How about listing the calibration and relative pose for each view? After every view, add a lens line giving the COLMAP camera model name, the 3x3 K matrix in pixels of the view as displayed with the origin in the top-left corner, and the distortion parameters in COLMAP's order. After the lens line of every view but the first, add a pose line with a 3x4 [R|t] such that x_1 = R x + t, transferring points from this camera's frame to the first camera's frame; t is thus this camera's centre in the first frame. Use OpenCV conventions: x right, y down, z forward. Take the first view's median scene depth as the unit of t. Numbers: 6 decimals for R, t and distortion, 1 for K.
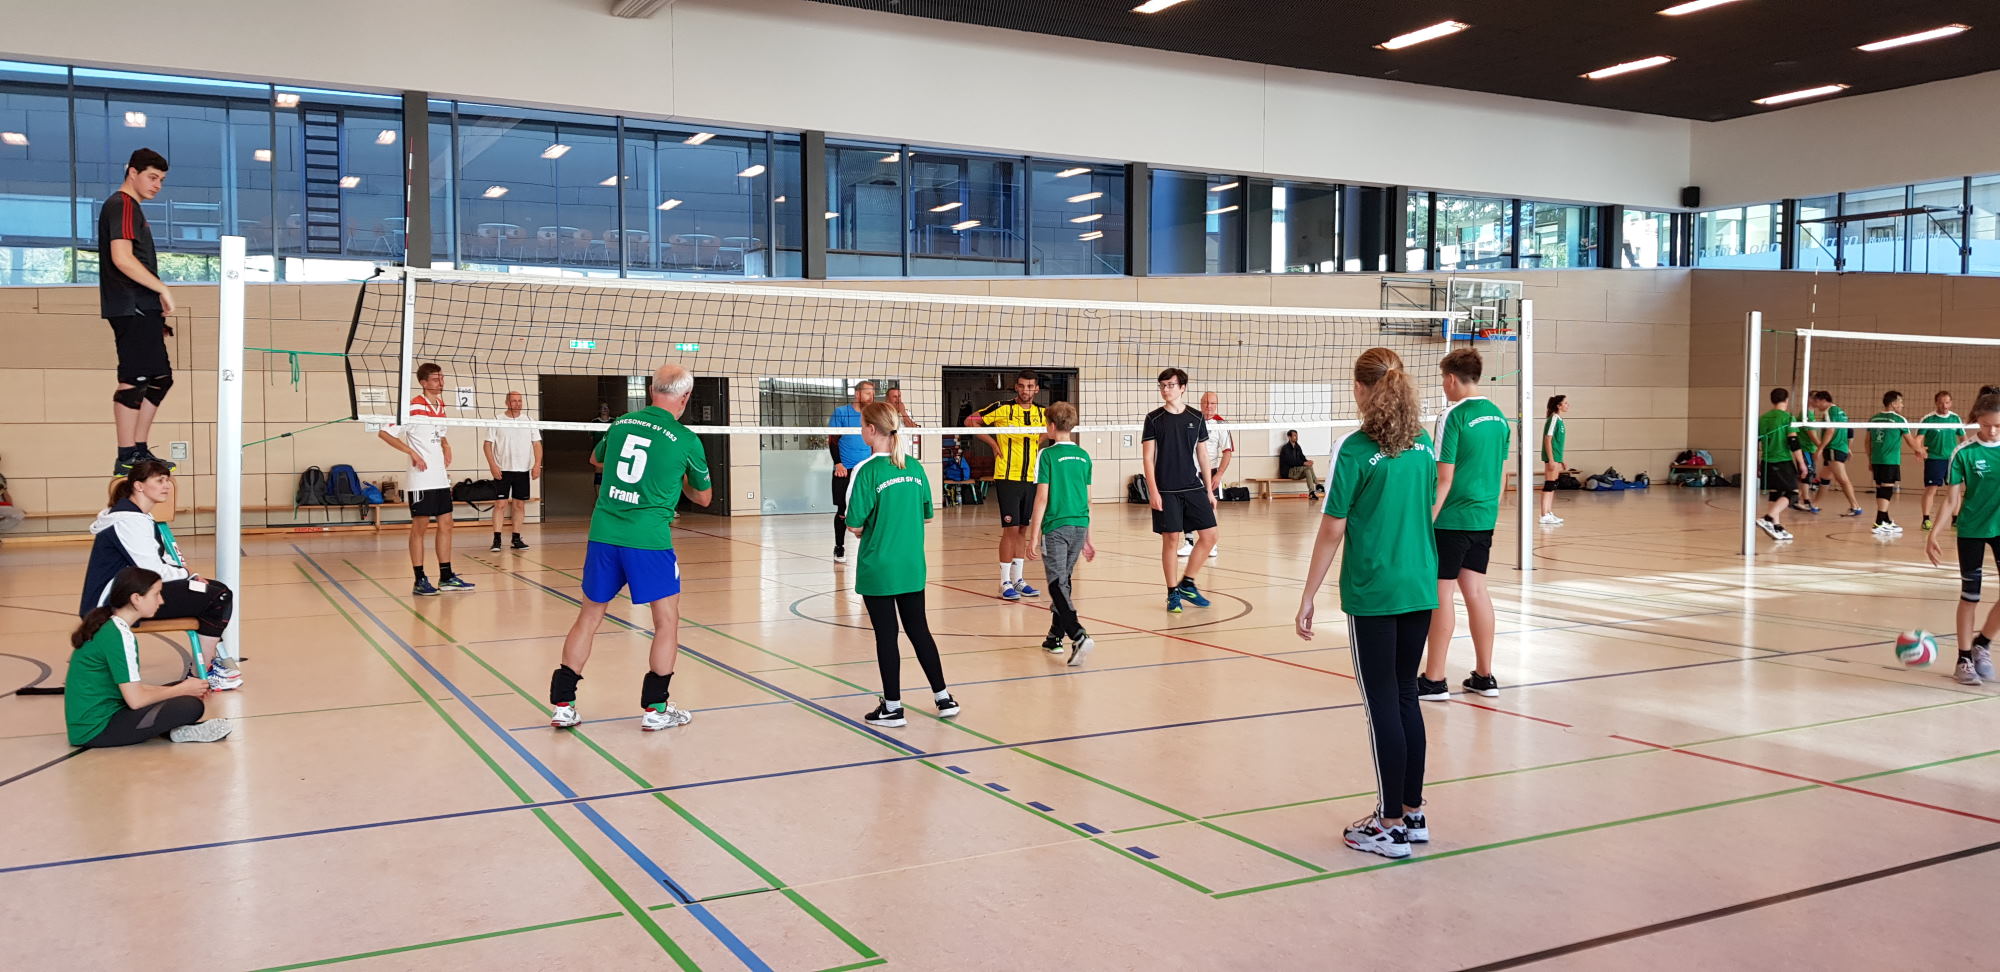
lens RADIAL K [[1532.3, 0, 1011.5], [0, 1532.3, 473.8], [0, 0, 1]] dist [0.089791, -0.152542]
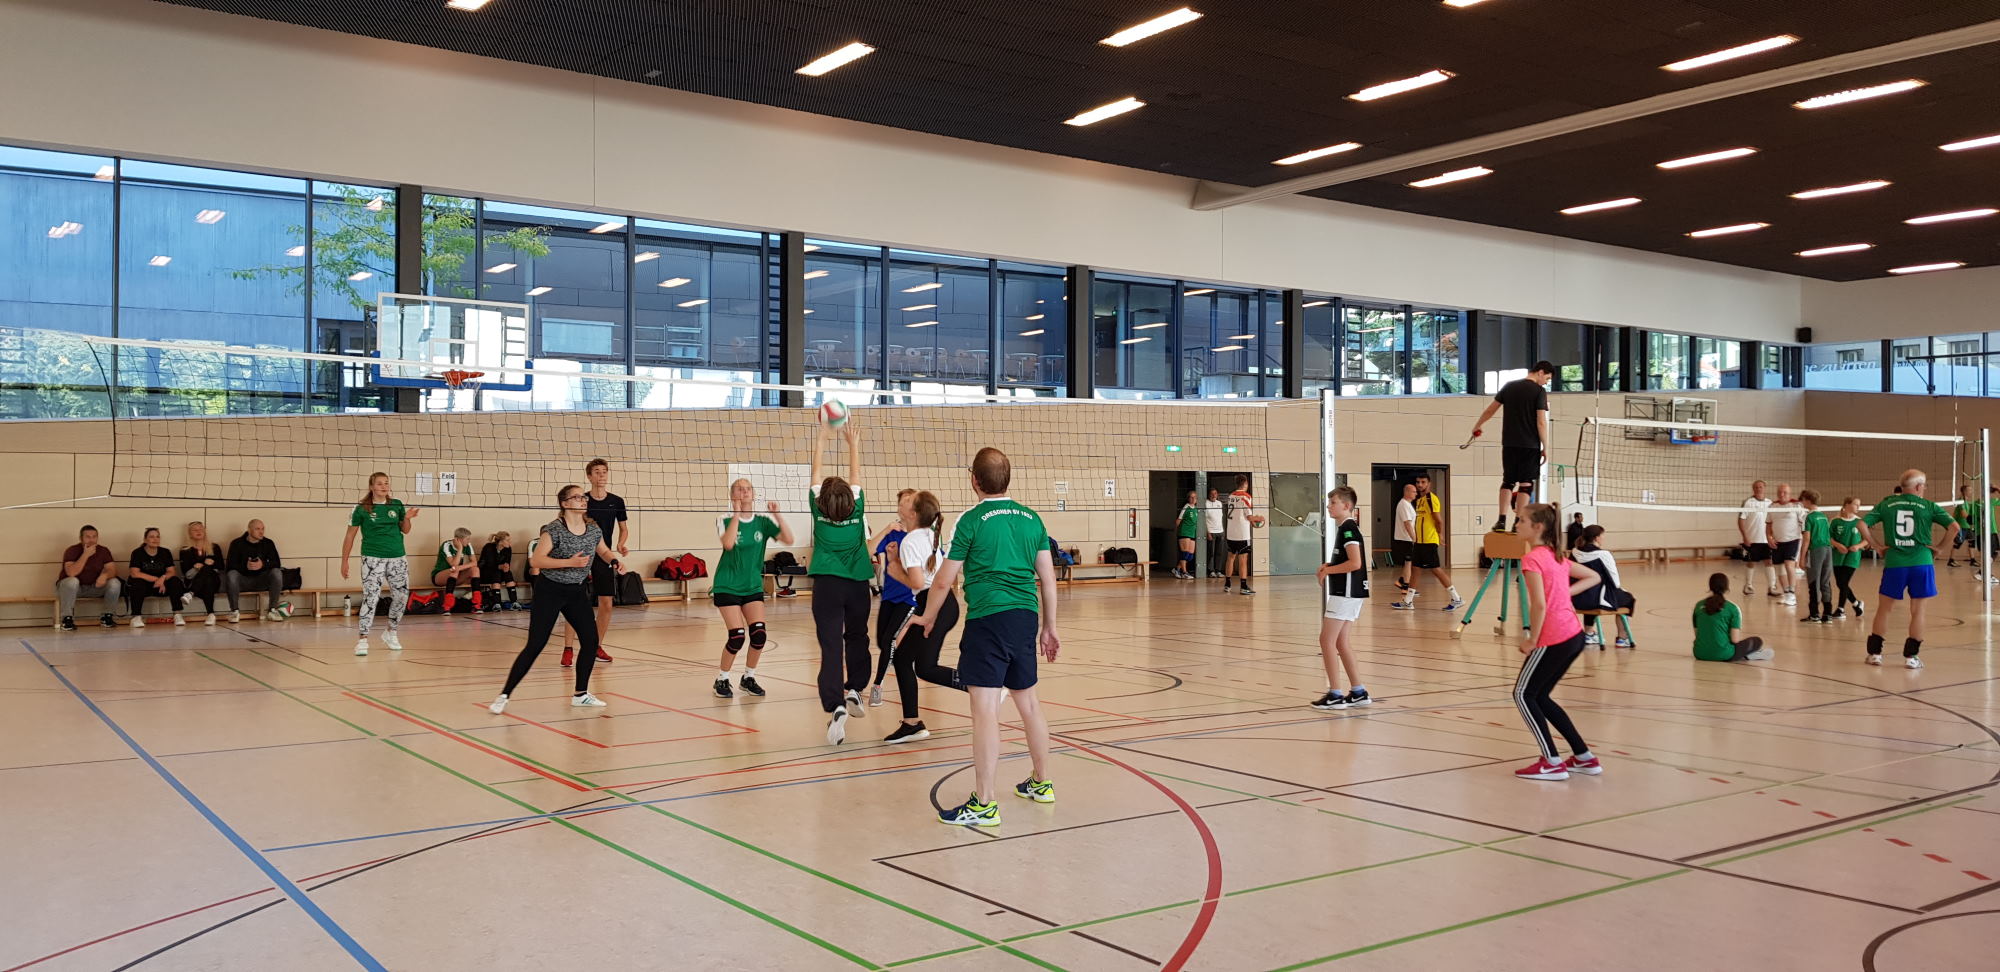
lens RADIAL K [[1534.0, 0, 1002.3], [0, 1534.0, 487.5], [0, 0, 1]] dist [0.080309, -0.135083]
pose [[0.992480, 0.001938, 0.122393, -0.434866], [0.003851, 0.998886, -0.047040, 0.009398], [-0.122348, 0.047158, 0.991366, -0.228701]]
